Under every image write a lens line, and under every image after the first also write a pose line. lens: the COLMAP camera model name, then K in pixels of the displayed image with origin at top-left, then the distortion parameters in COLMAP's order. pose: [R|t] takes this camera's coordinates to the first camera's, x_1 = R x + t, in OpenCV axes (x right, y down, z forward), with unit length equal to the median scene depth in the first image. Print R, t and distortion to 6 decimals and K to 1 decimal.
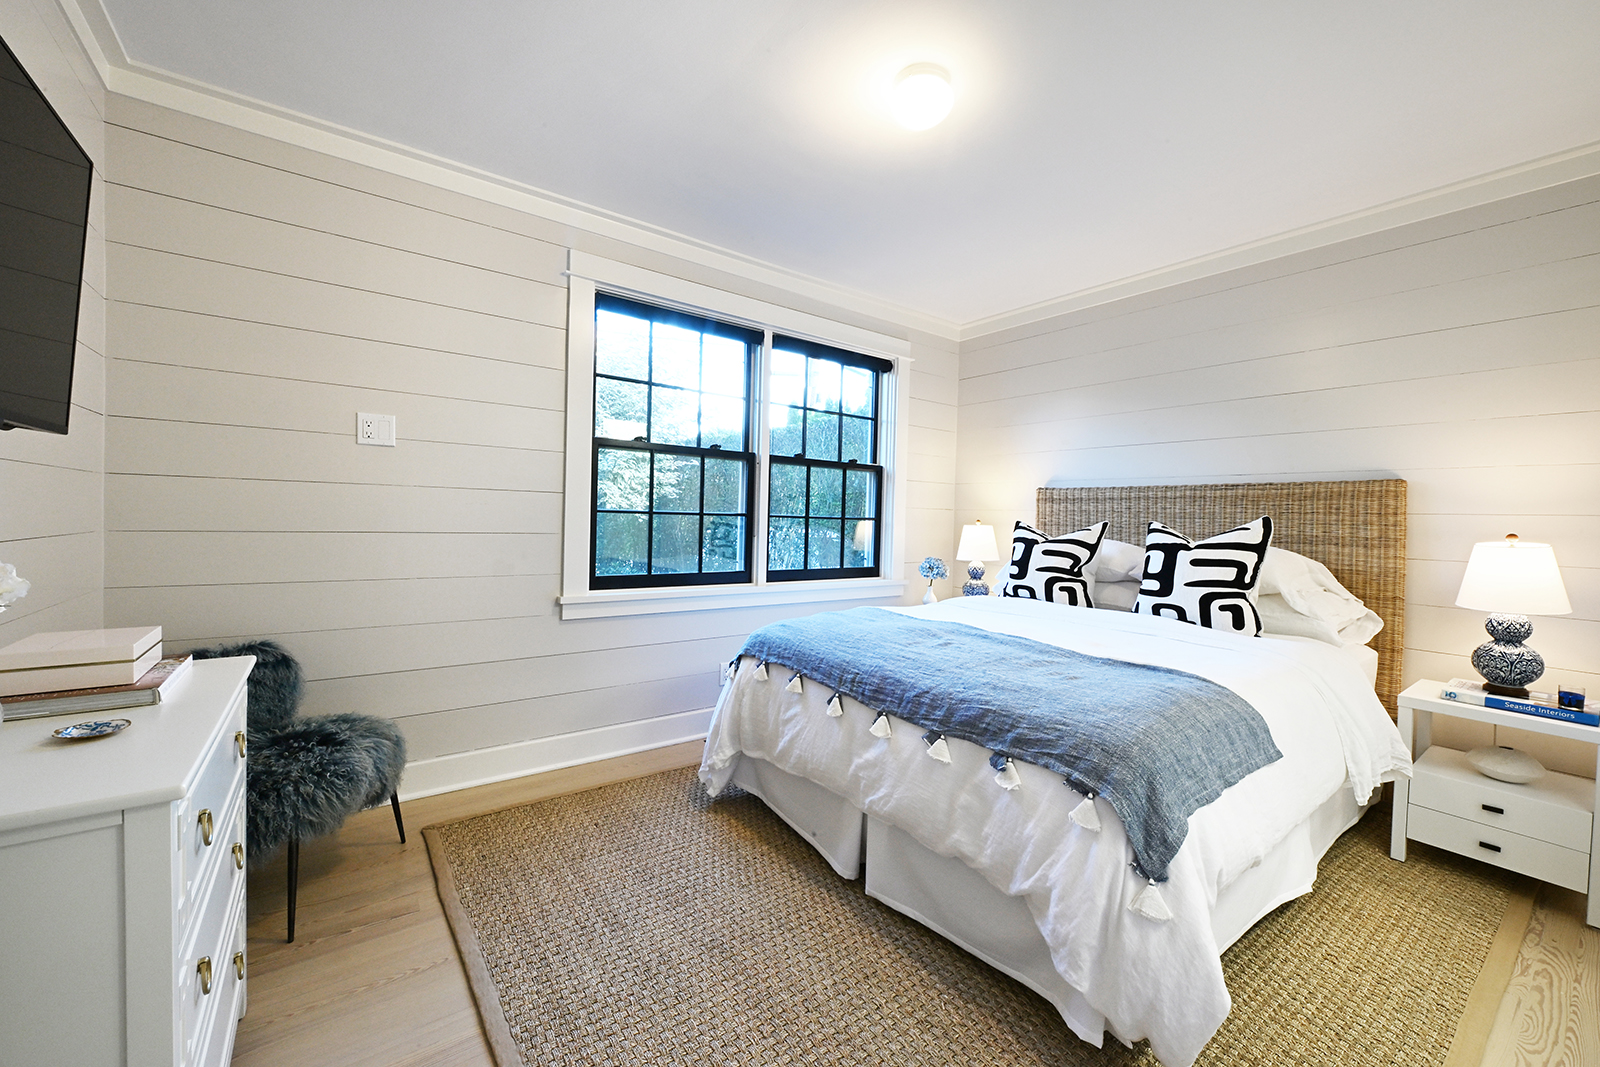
lens RADIAL K [[632.8, 0, 800.0], [0, 632.8, 533.5], [0, 0, 1]] dist [-0.000378, 0.000108]
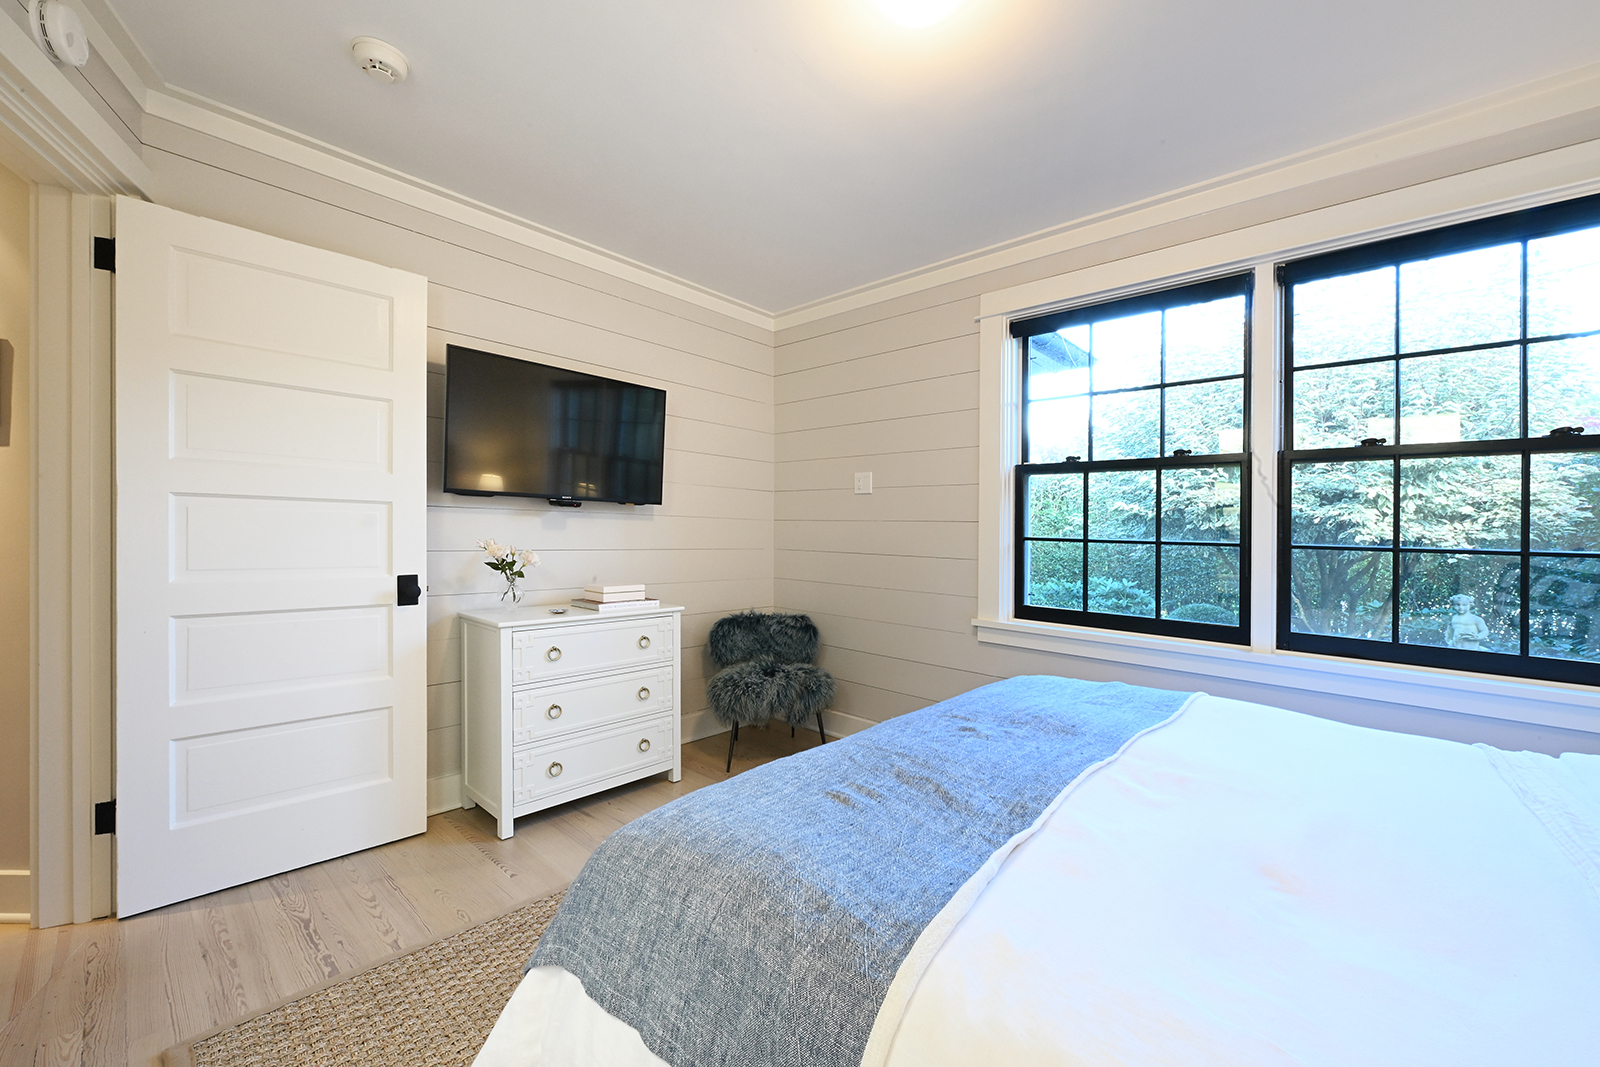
lens RADIAL K [[632.8, 0, 800.0], [0, 632.8, 533.5], [0, 0, 1]] dist [-0.000378, 0.000108]
pose [[0.189319, -0.022031, -0.981668, 0.559365], [-0.043767, 0.998565, -0.030851, 0.001853], [0.980940, 0.048805, 0.188083, 0.453425]]
